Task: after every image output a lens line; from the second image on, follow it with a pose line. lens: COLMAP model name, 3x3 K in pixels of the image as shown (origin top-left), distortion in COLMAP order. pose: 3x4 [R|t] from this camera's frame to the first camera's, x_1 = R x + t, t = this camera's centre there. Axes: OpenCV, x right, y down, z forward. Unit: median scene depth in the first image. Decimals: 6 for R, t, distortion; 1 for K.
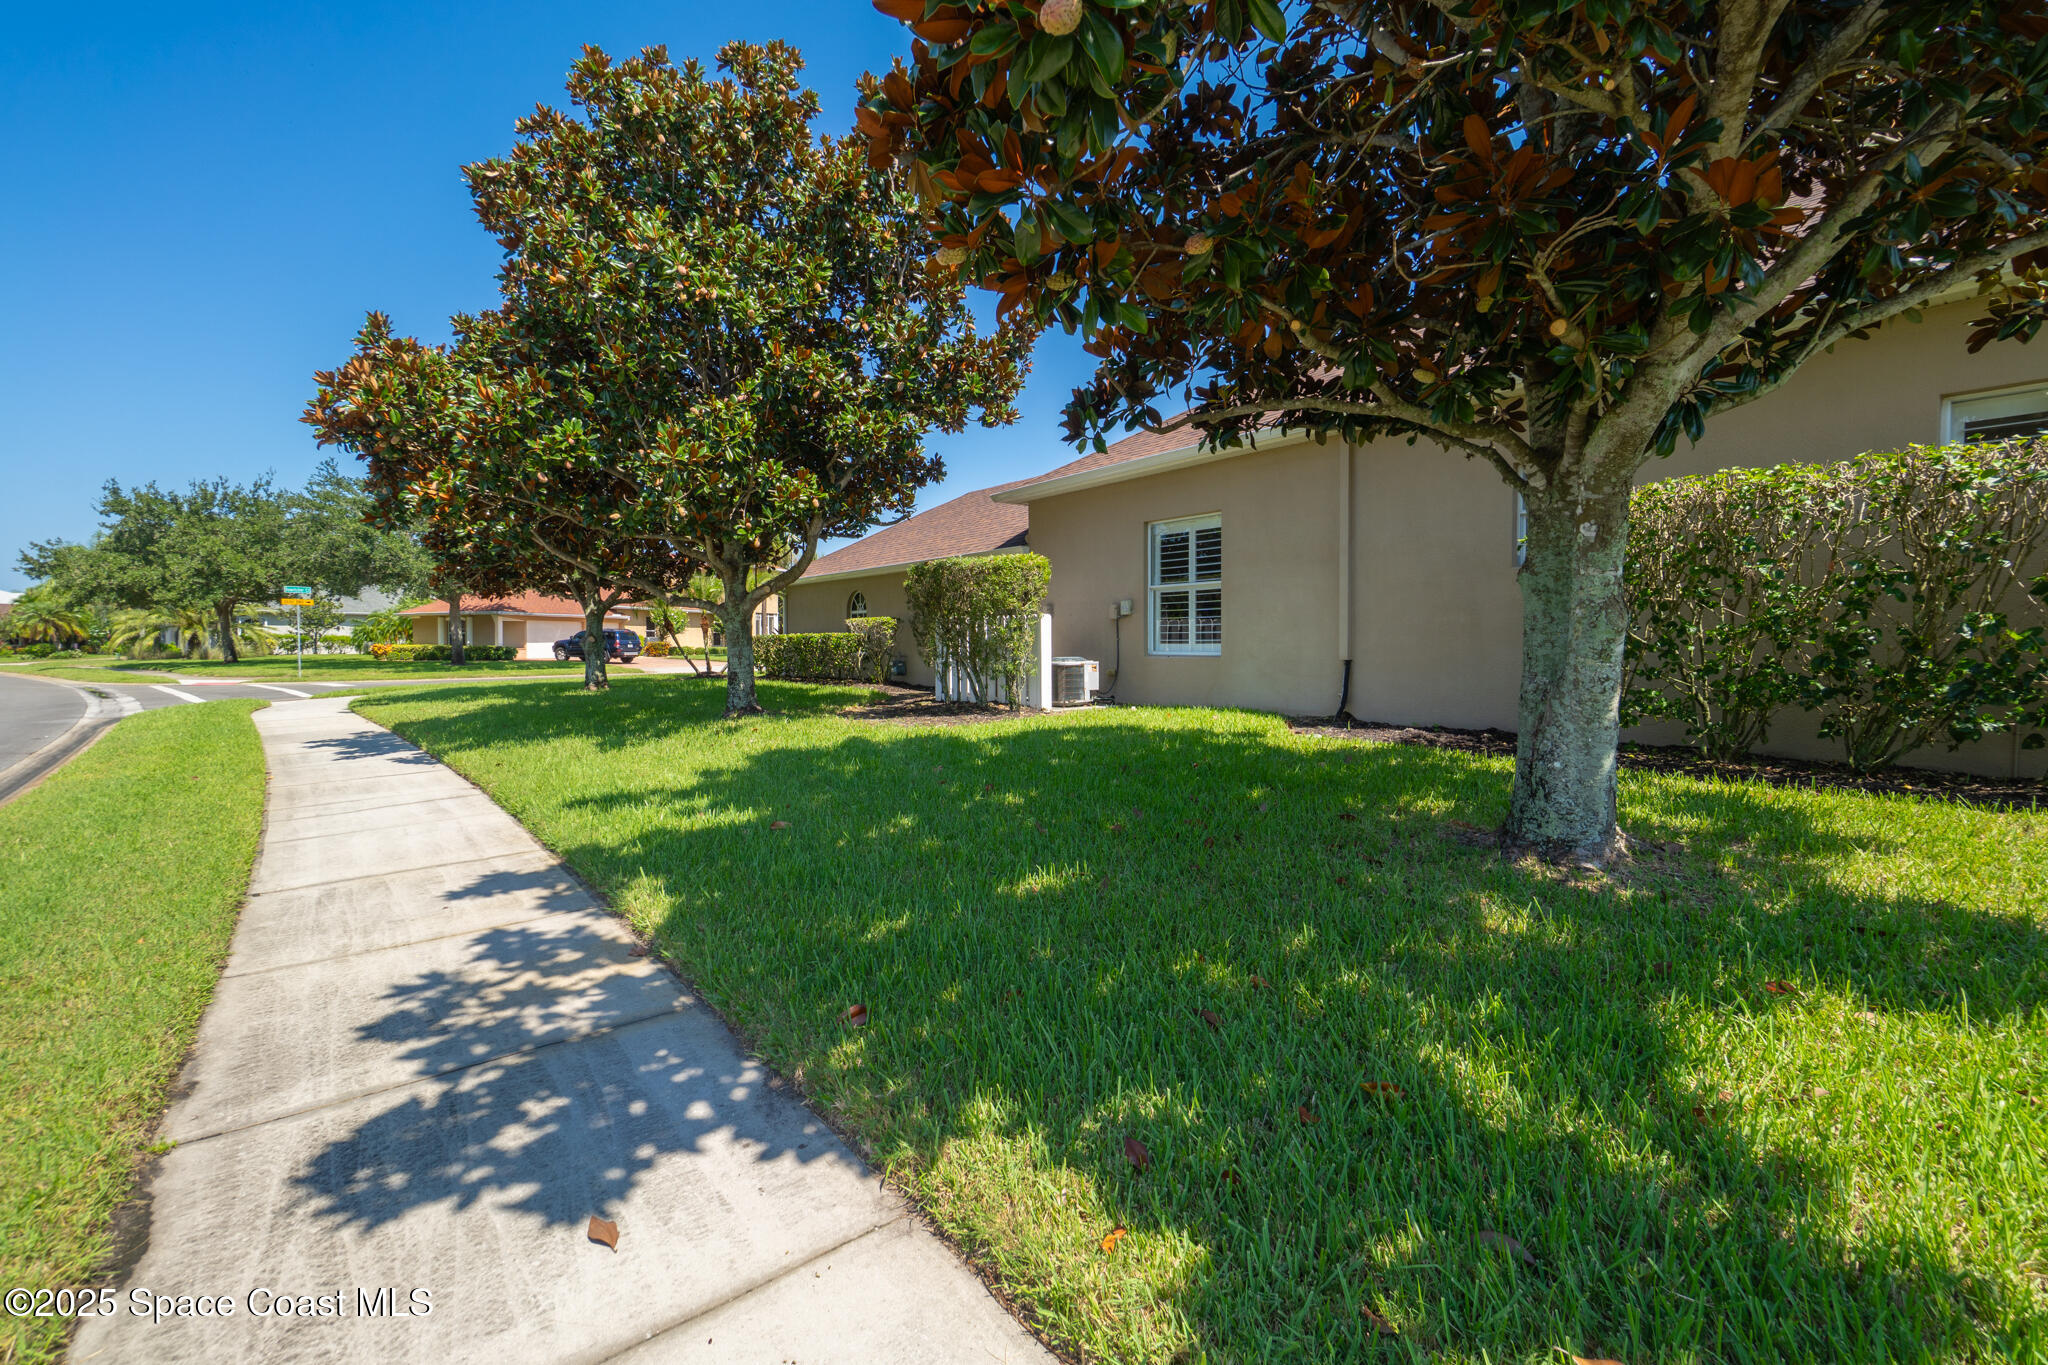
lens RADIAL K [[869.8, 0, 1024.1], [0, 869.8, 679.2], [0, 0, 1]] dist [-0.005841, 0.000925]
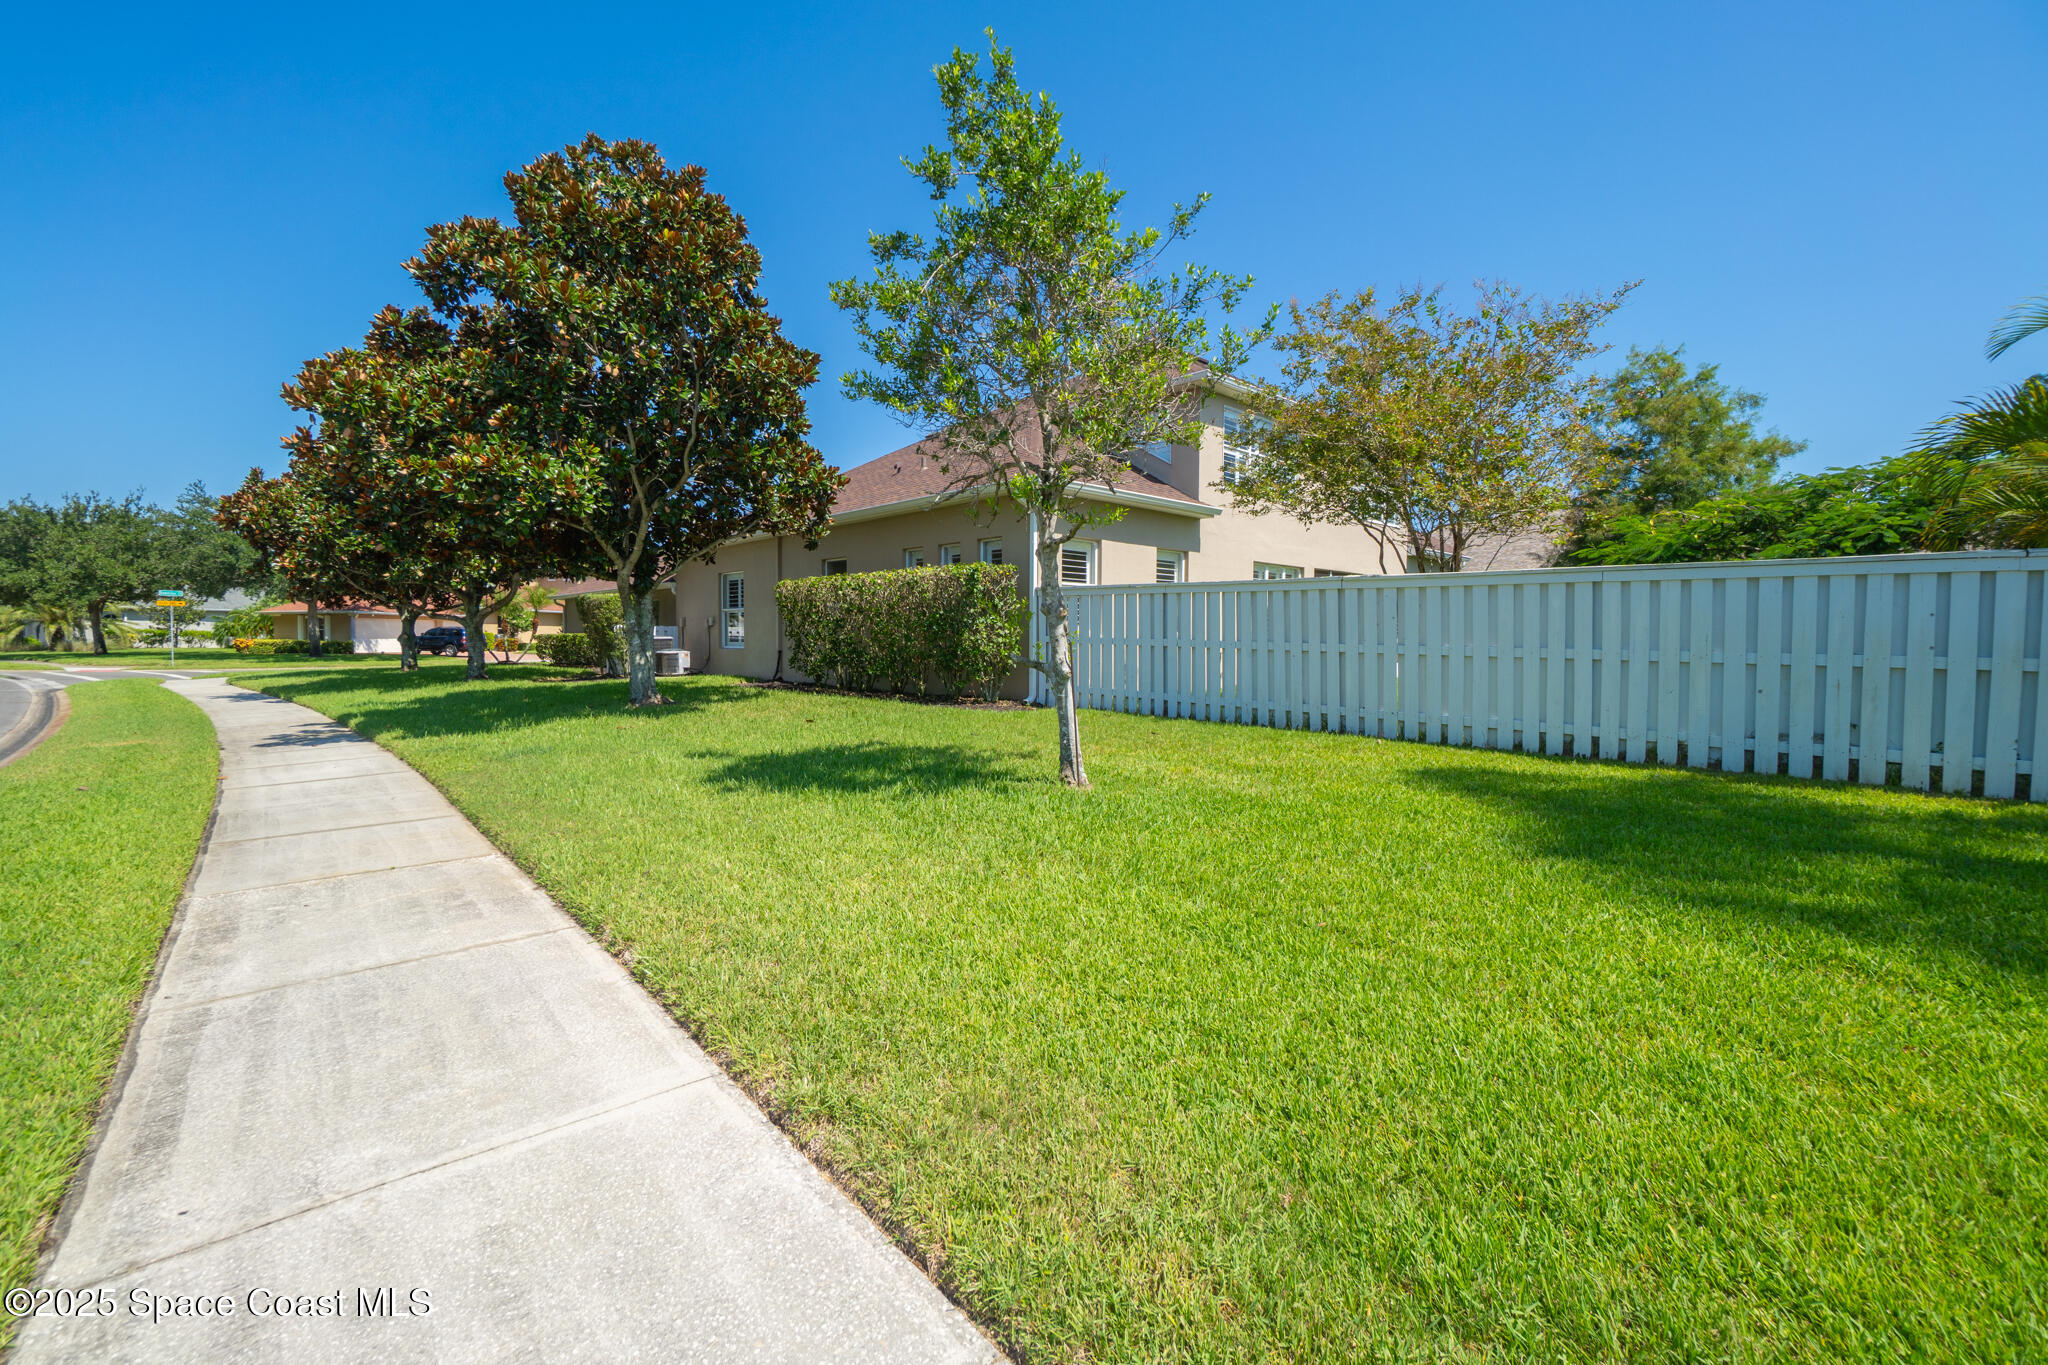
lens RADIAL K [[869.8, 0, 1024.1], [0, 869.8, 675.0], [0, 0, 1]] dist [-0.005841, 0.000925]
pose [[0.994913, 0.002375, 0.100711, 0.186321], [-0.002003, 0.999991, -0.003789, 0.010541], [-0.100720, 0.003568, 0.994908, -0.266577]]
